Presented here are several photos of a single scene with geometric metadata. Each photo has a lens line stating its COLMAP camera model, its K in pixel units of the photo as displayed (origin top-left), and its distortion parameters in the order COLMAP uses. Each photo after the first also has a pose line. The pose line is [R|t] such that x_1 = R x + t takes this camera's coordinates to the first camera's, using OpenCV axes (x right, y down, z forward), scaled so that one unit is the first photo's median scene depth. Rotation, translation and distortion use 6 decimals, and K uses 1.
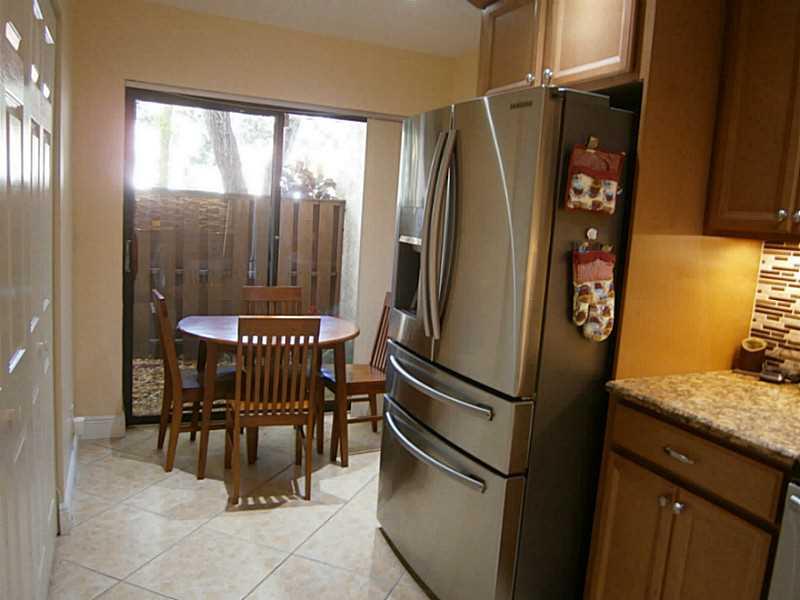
lens RADIAL K [[616.6, 0, 401.7], [0, 616.6, 296.3], [0, 0, 1]] dist [-0.054516, 0.027014]
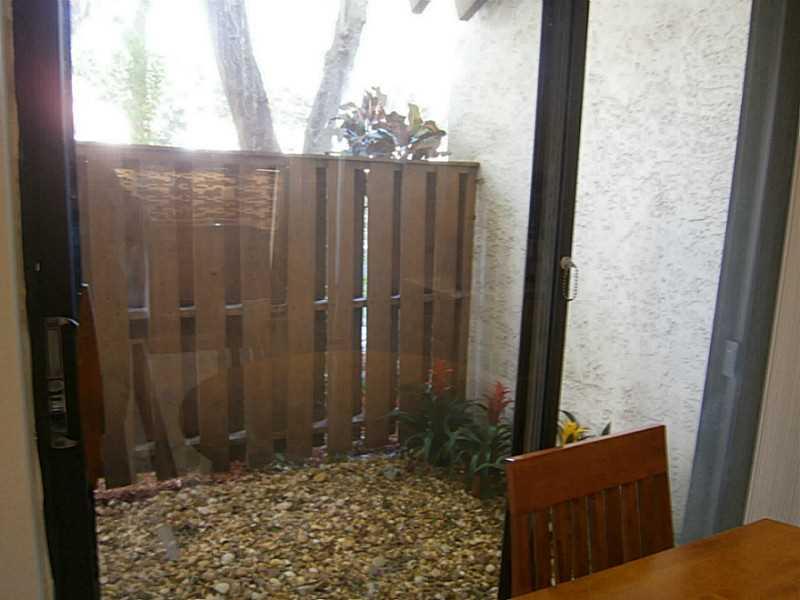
lens RADIAL K [[616.6, 0, 401.0], [0, 616.6, 299.7], [0, 0, 1]] dist [-0.054516, 0.027014]
pose [[0.998382, -0.032903, 0.046387, -0.190024], [0.031427, 0.998987, 0.032197, -0.052260], [-0.047399, -0.030687, 0.998405, 0.440289]]
